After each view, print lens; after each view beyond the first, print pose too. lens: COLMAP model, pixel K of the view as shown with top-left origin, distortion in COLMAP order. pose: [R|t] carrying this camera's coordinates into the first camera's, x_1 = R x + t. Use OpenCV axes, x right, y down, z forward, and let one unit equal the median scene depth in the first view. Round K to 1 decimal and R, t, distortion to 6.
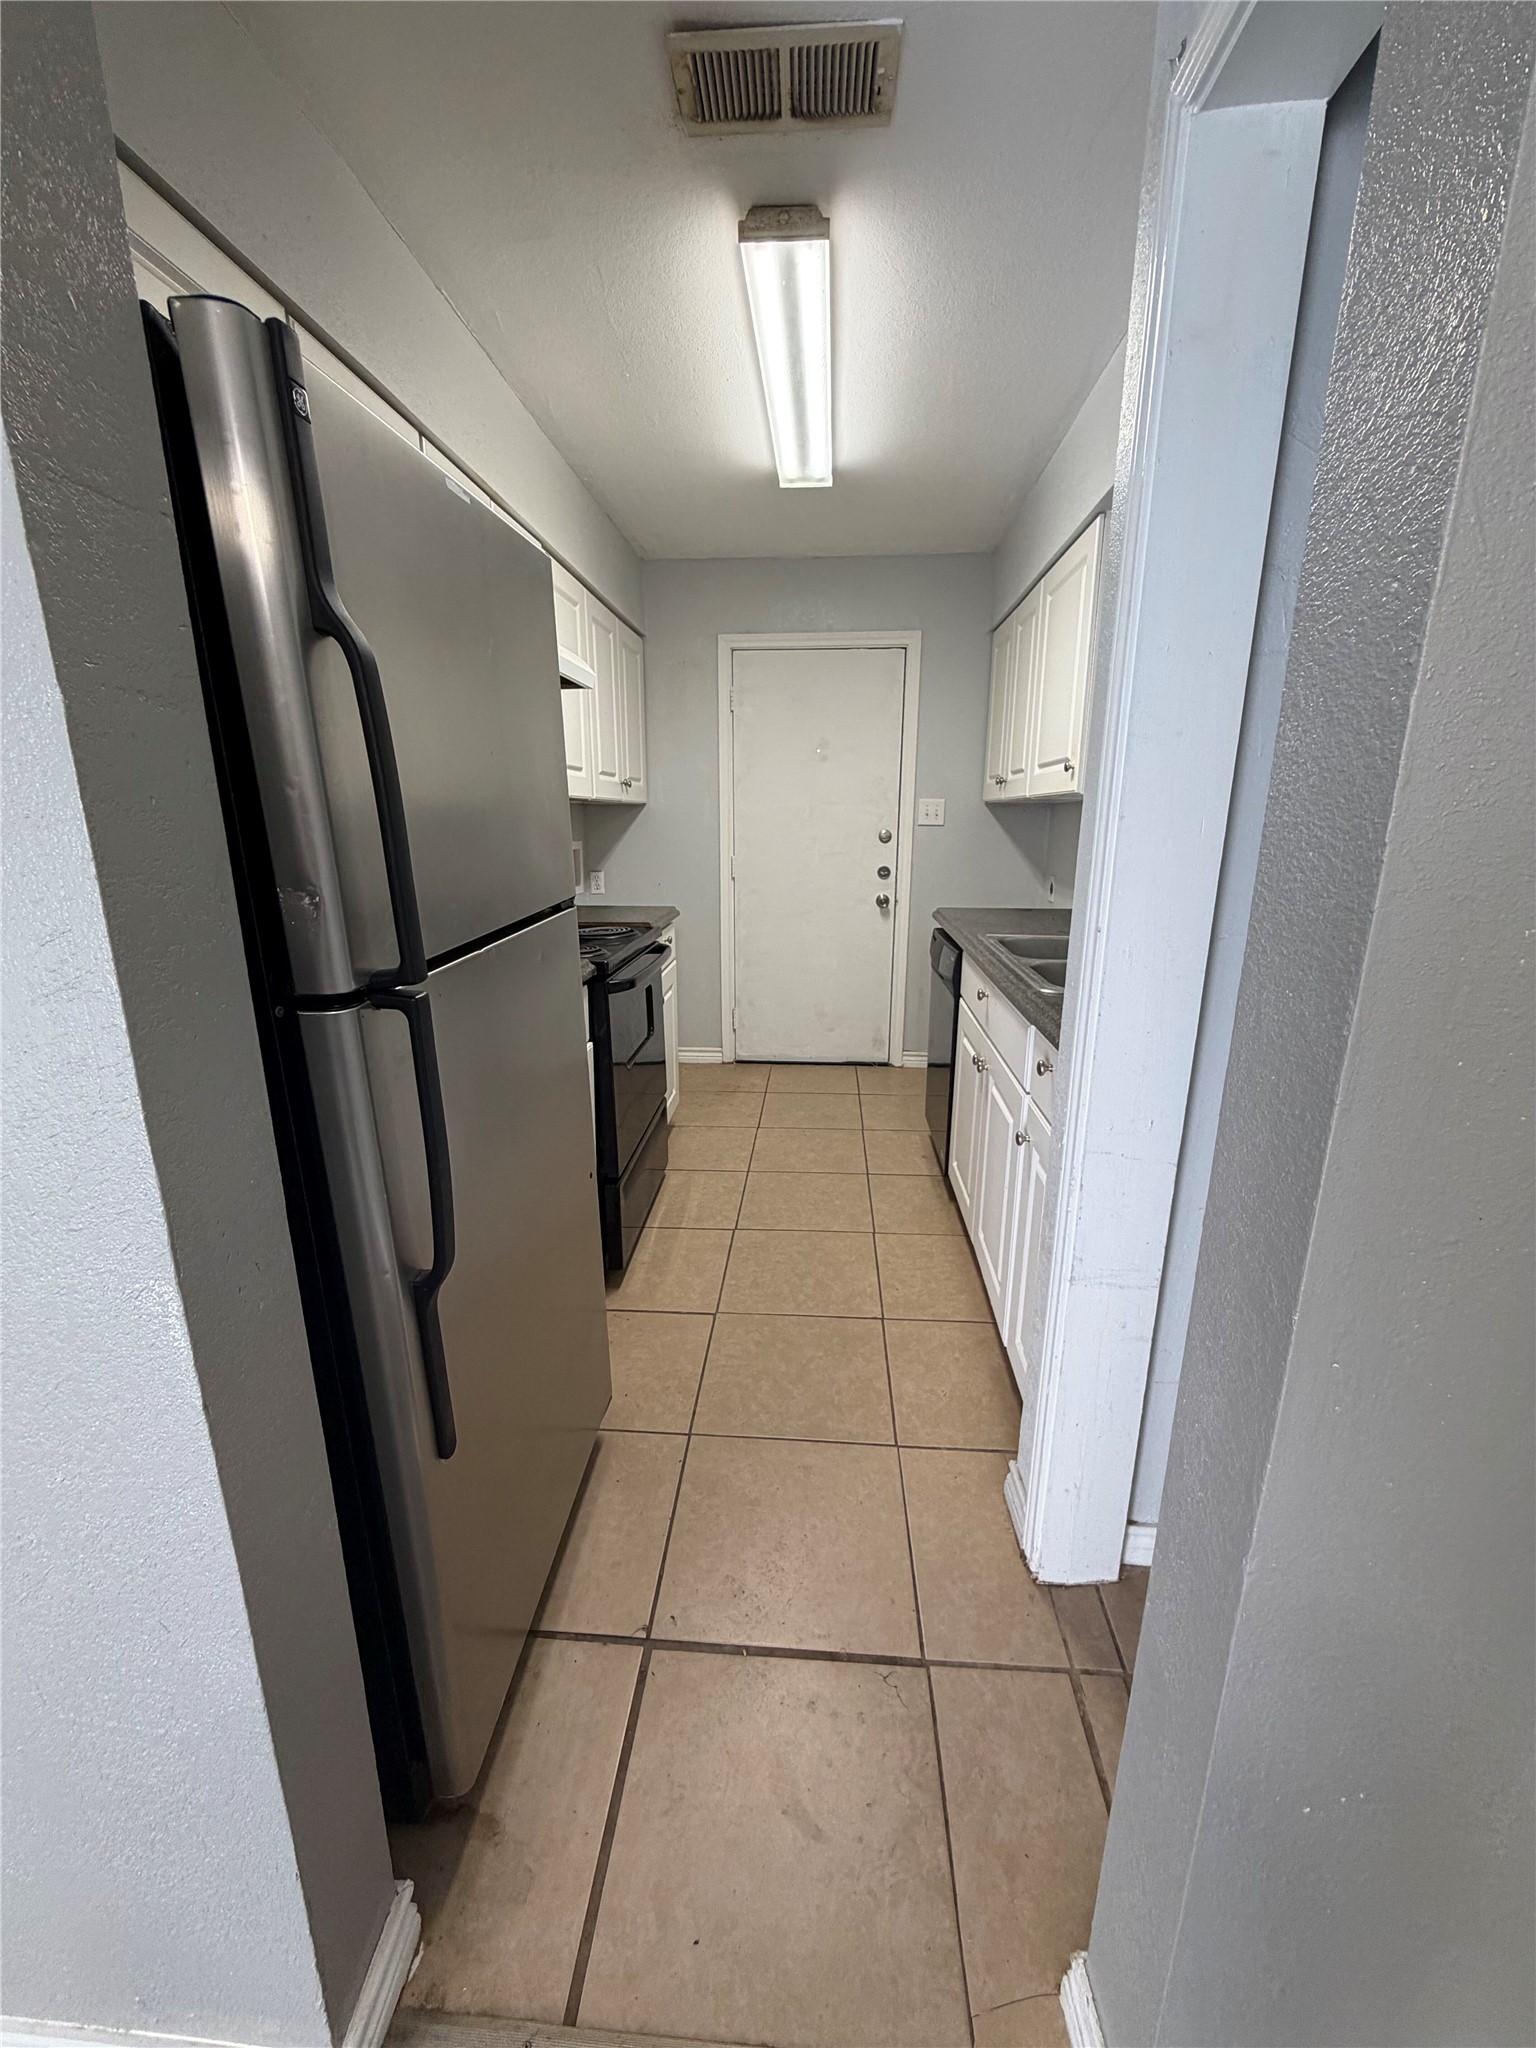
lens RADIAL K [[817.7, 0, 768.1], [0, 817.7, 1030.2], [0, 0, 1]] dist [0.000230, -0.000293]
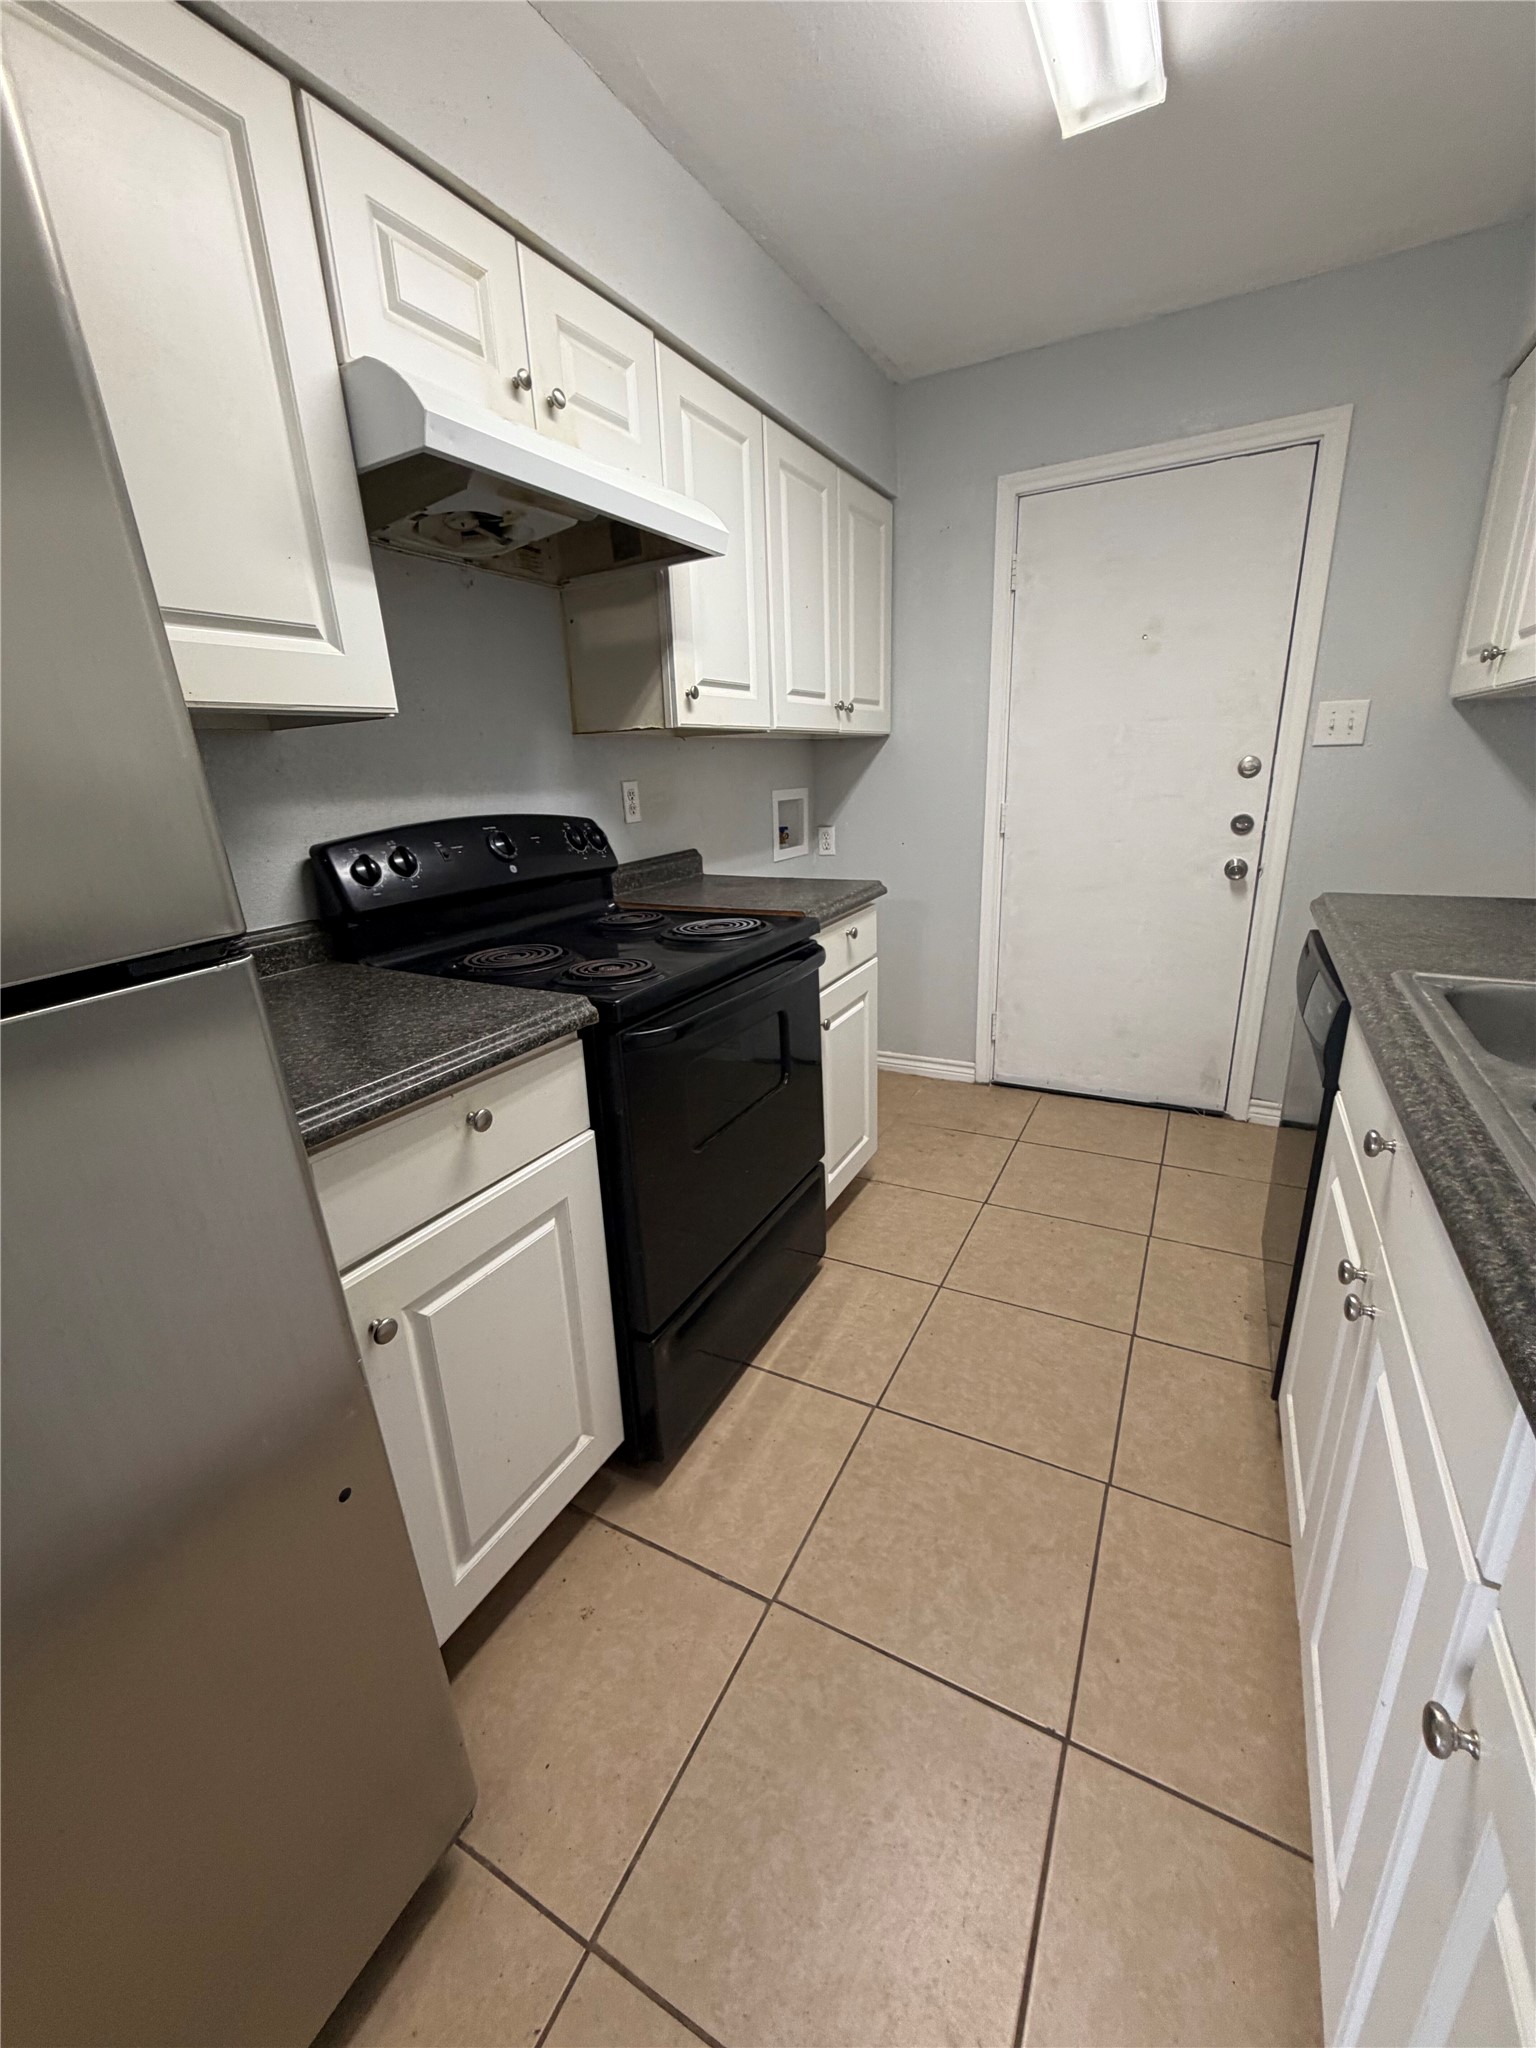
lens RADIAL K [[817.7, 0, 770.8], [0, 817.7, 1025.4], [0, 0, 1]] dist [0.000230, -0.000293]
pose [[0.913285, 0.086588, -0.398011, 0.078199], [-0.062082, 0.995318, 0.074078, -0.065090], [0.402562, -0.042945, 0.914385, 0.278150]]
